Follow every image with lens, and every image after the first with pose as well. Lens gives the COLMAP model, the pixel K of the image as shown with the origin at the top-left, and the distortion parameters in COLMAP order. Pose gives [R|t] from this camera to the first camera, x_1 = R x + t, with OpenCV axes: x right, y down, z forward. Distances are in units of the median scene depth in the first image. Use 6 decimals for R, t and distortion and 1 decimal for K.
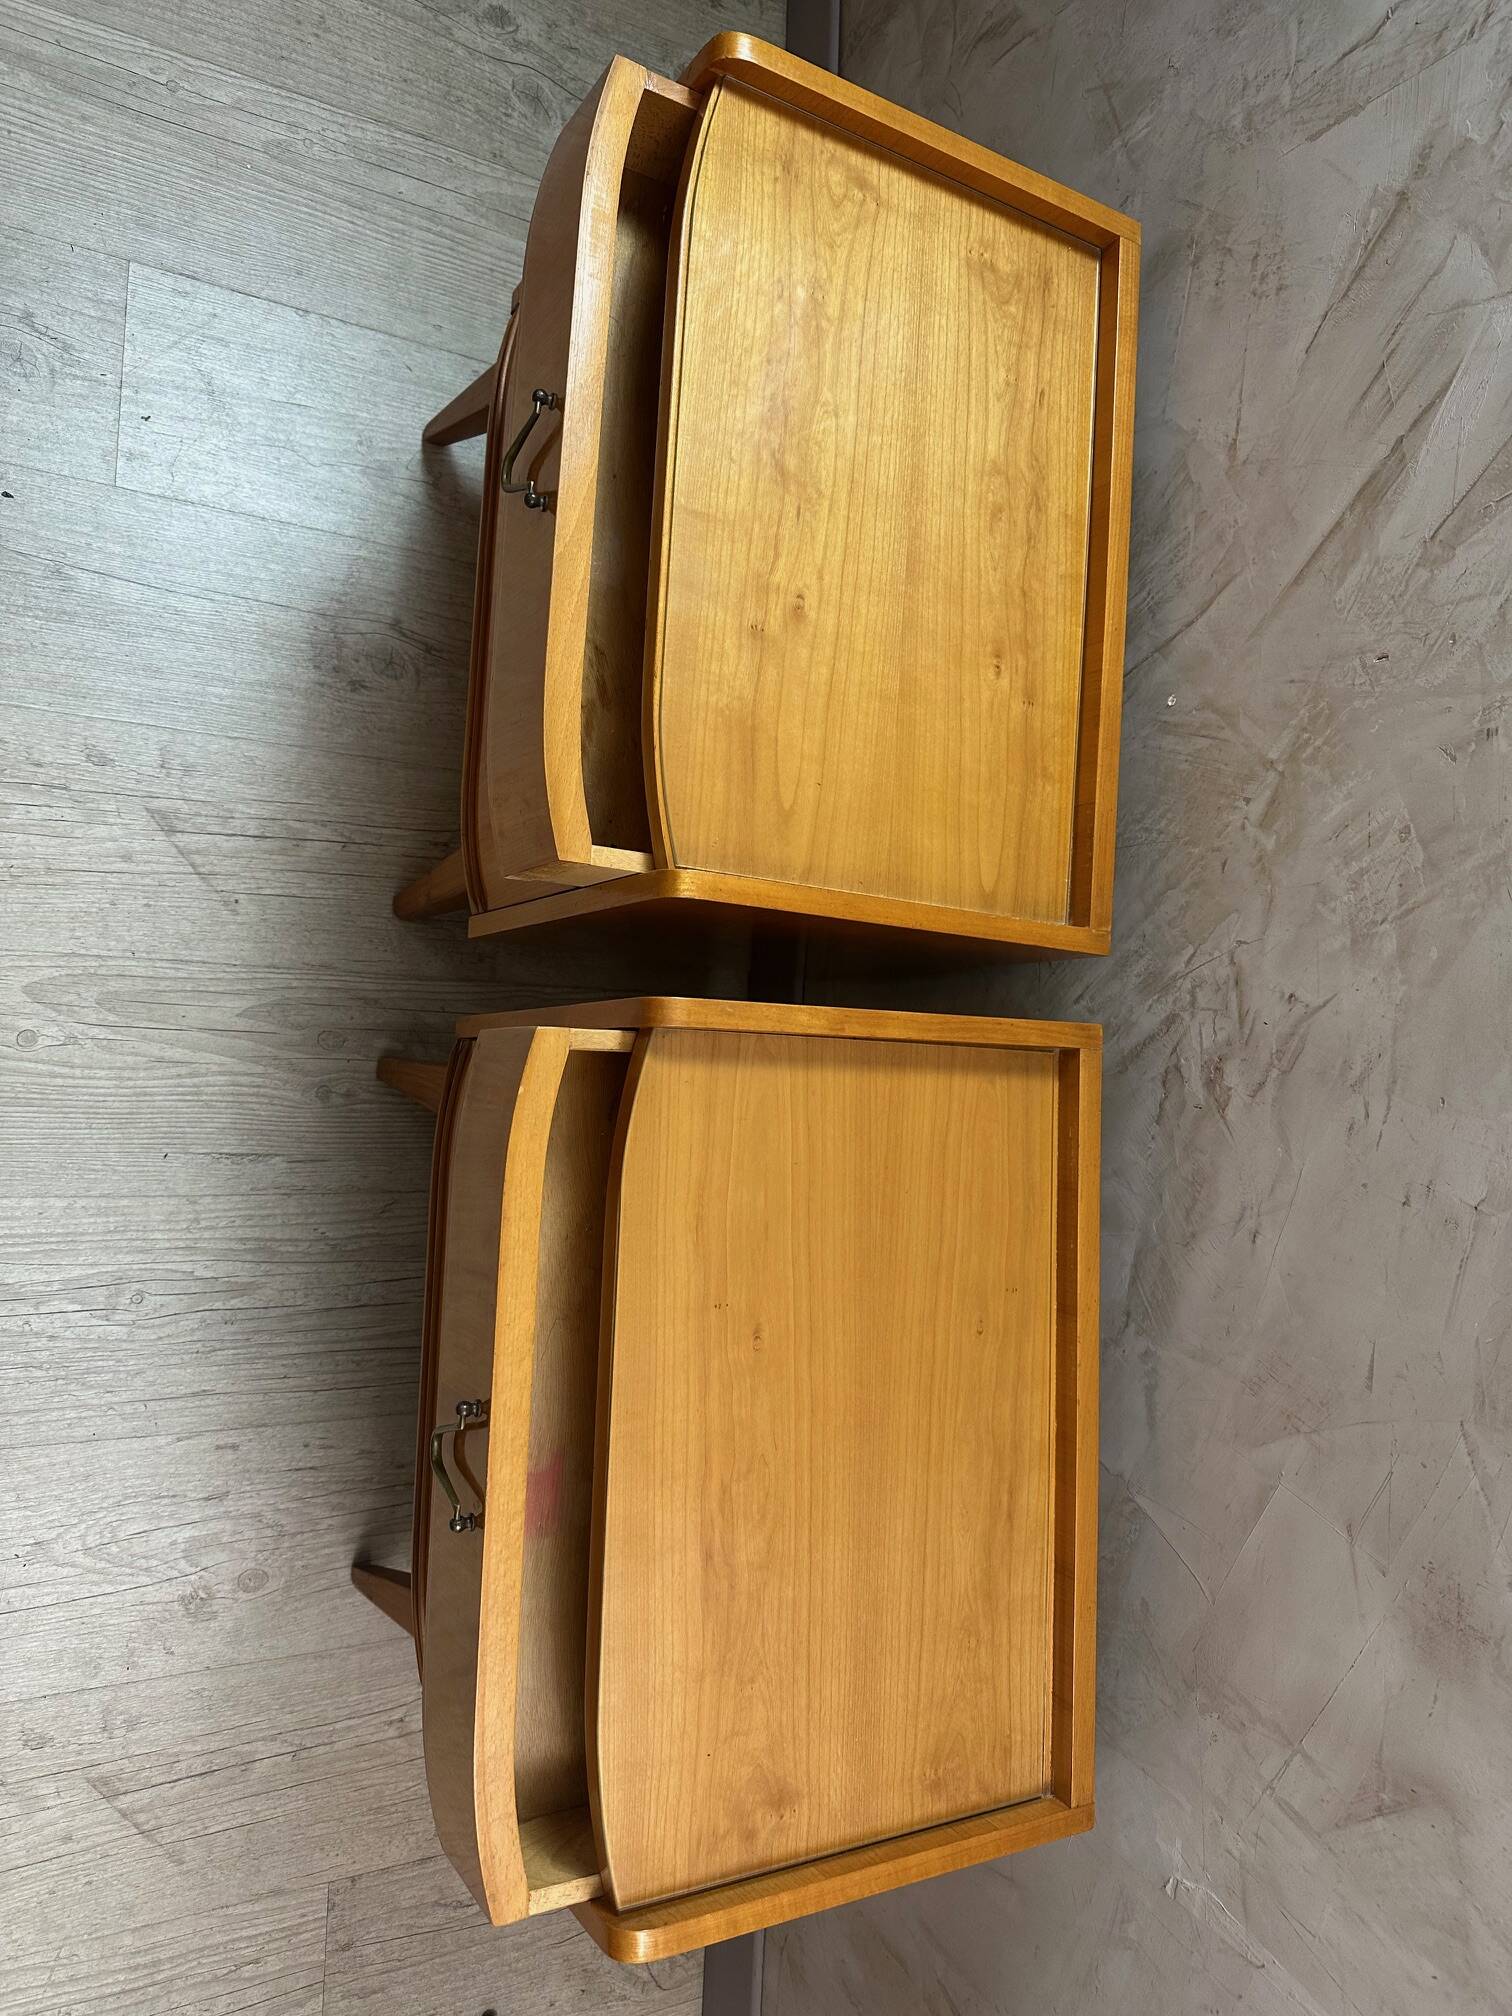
lens RADIAL K [[1422.5, 0, 753.0], [0, 1422.5, 1005.9], [0, 0, 1]] dist [-0.005731, -0.013624]
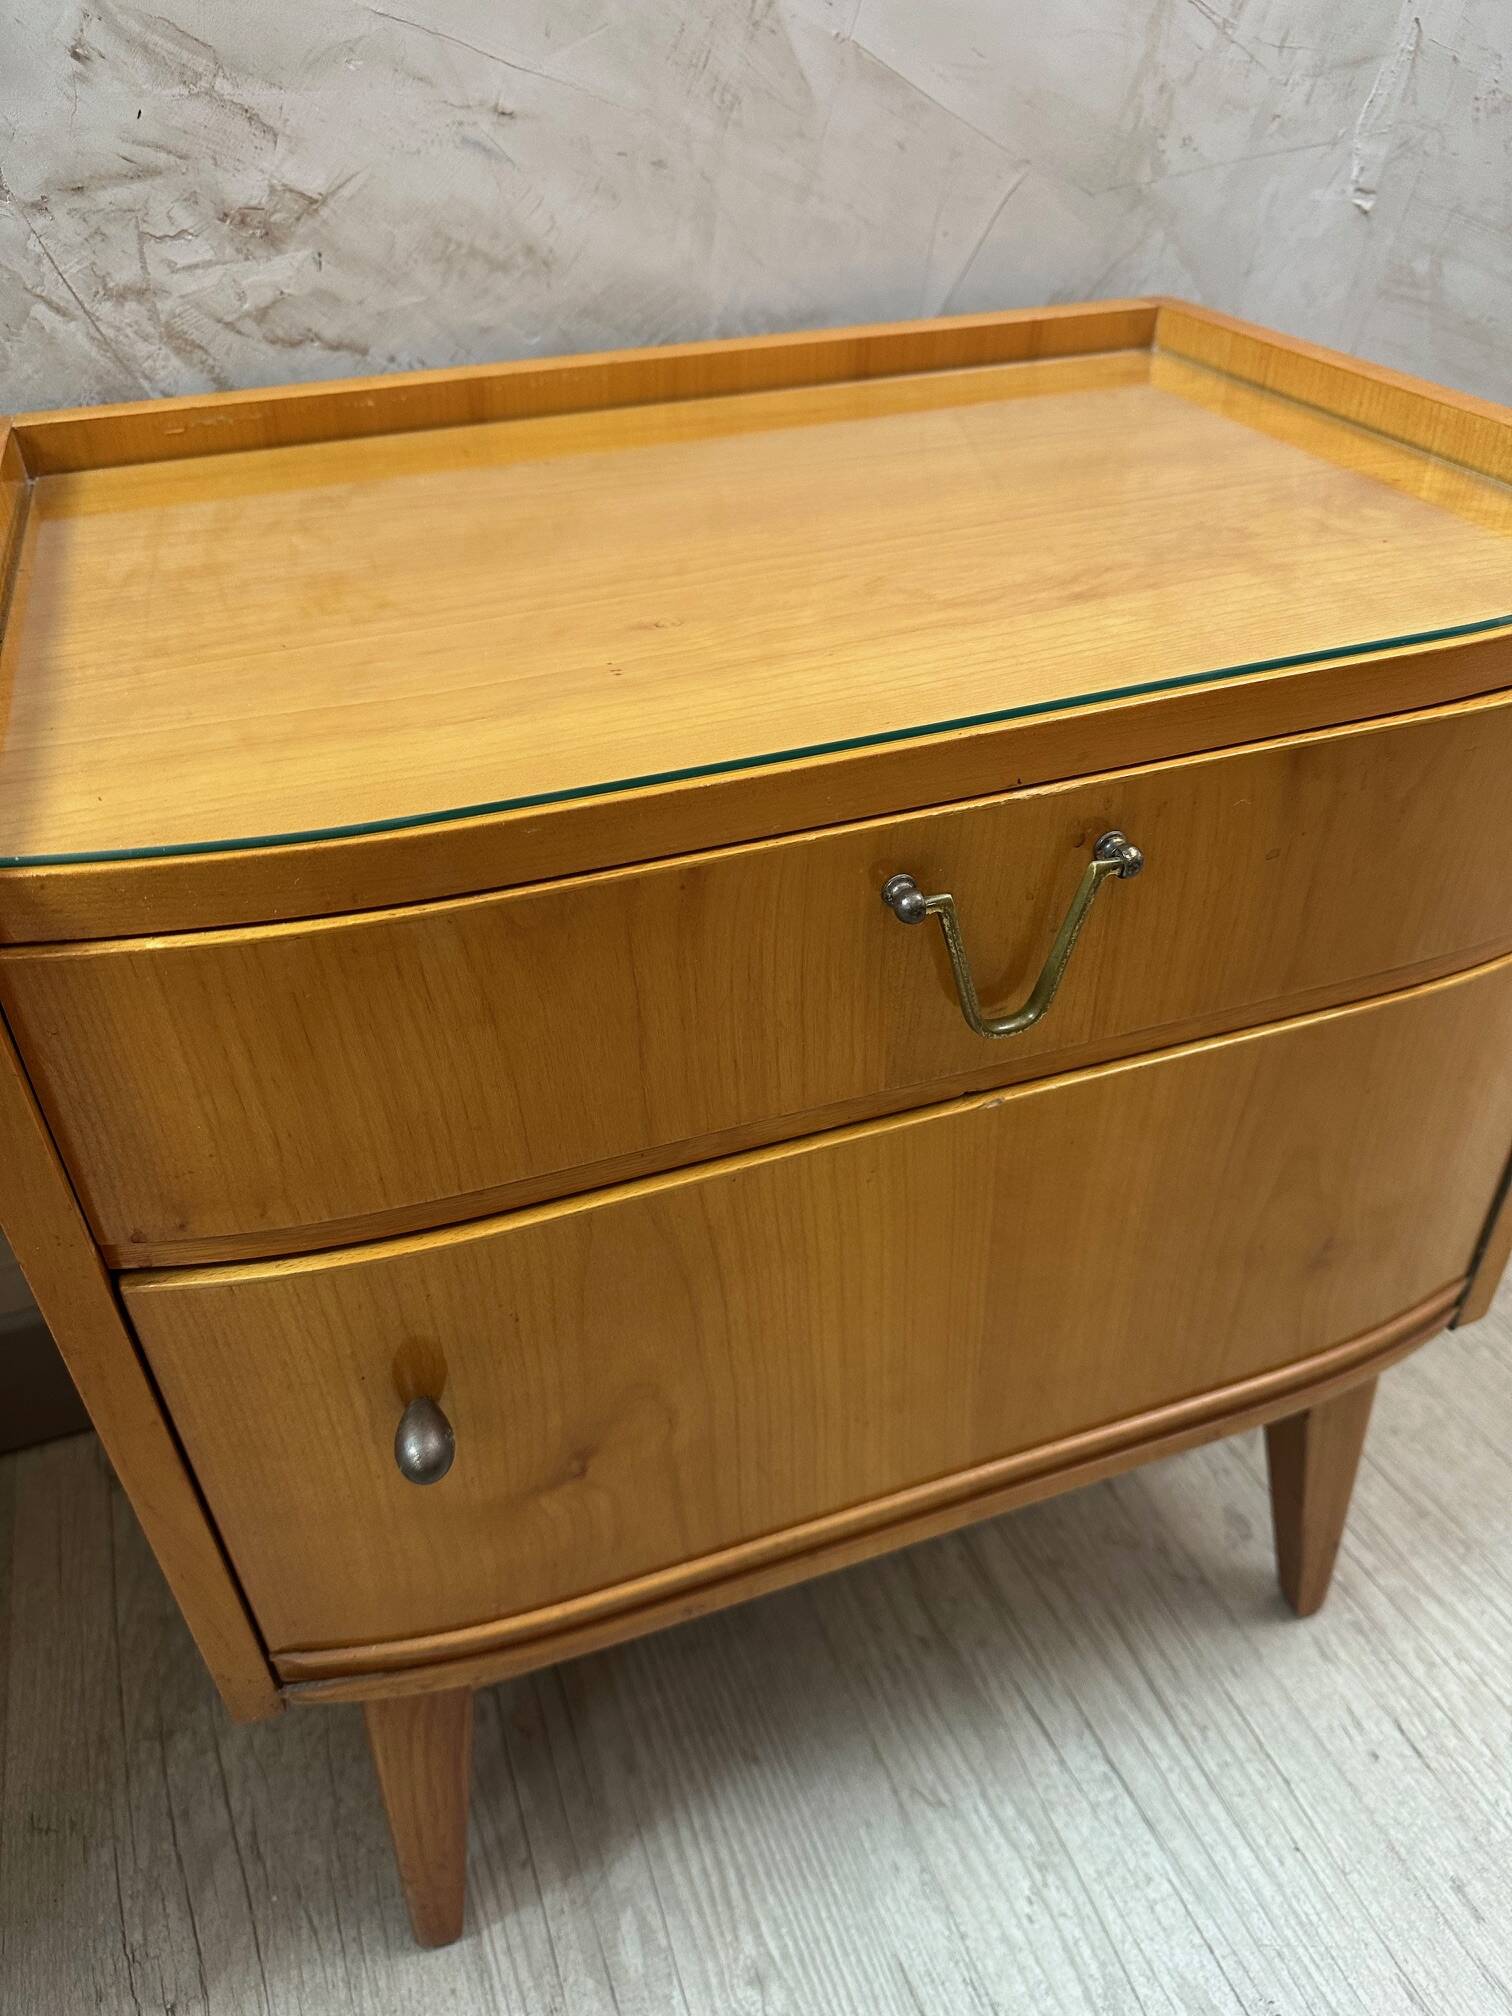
lens RADIAL K [[1431.5, 0, 746.9], [0, 1431.5, 989.0], [0, 0, 1]] dist [-0.023042, 0.003320]
pose [[-0.347641, -0.863416, 0.365593, -0.191027], [0.914274, -0.225671, 0.336416, -0.028014], [-0.207964, 0.451204, 0.867851, 0.486636]]
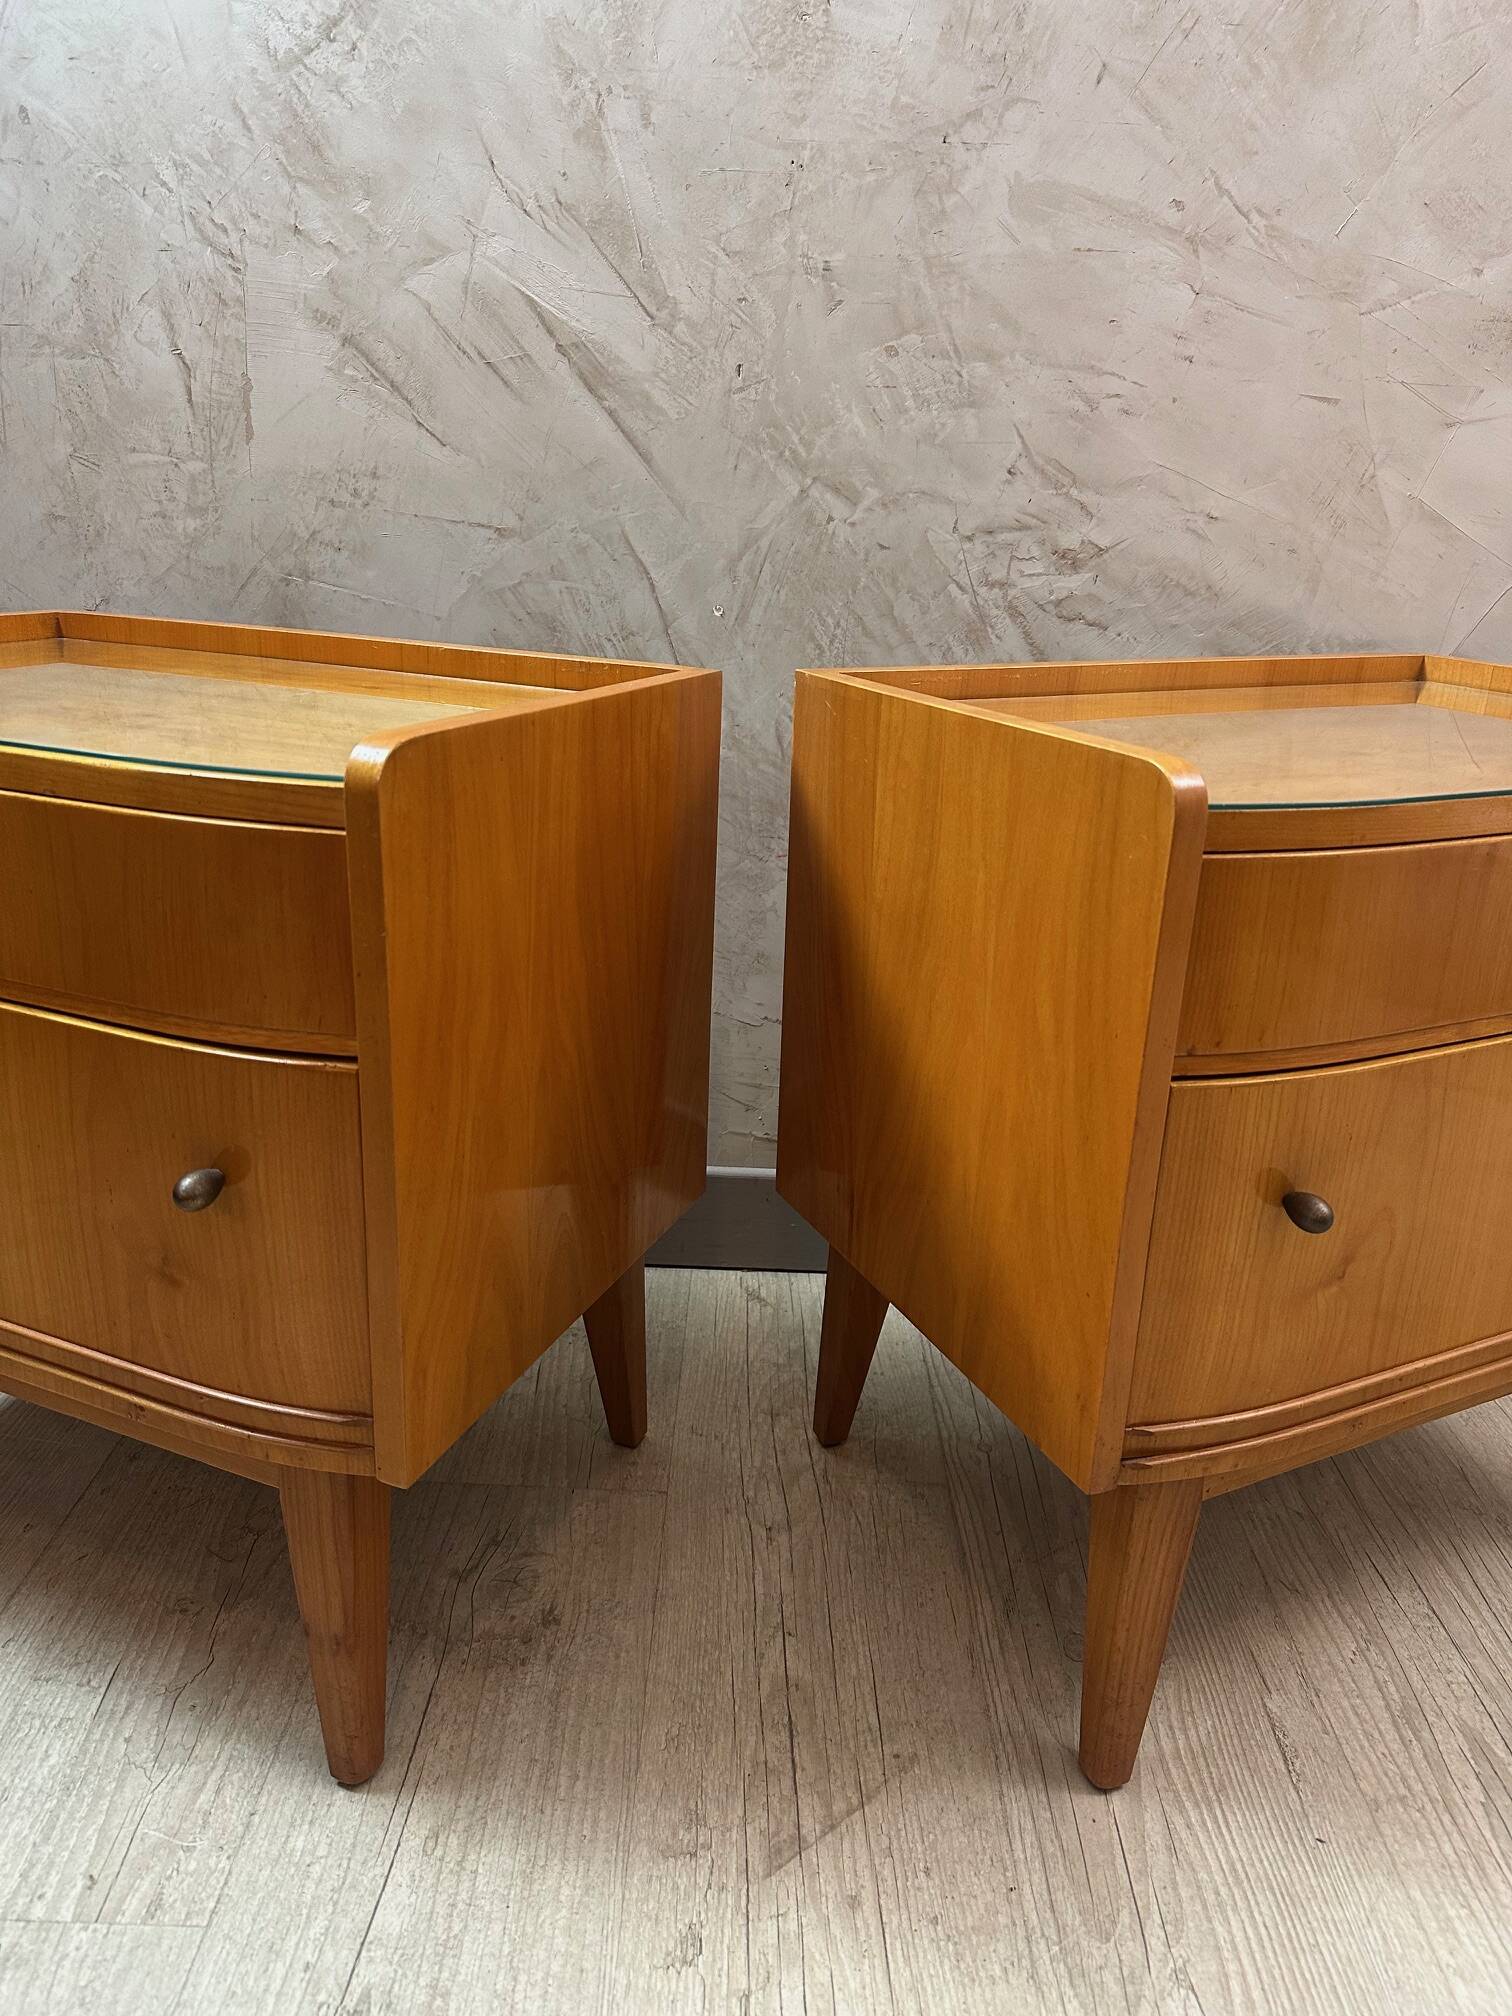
lens RADIAL K [[1422.5, 0, 753.0], [0, 1422.5, 1005.9], [0, 0, 1]] dist [-0.005731, -0.013624]
pose [[-0.002006, -0.761010, 0.648737, -0.560173], [0.996669, 0.051368, 0.063340, -0.210800], [-0.081527, 0.646703, 0.758372, 0.323107]]
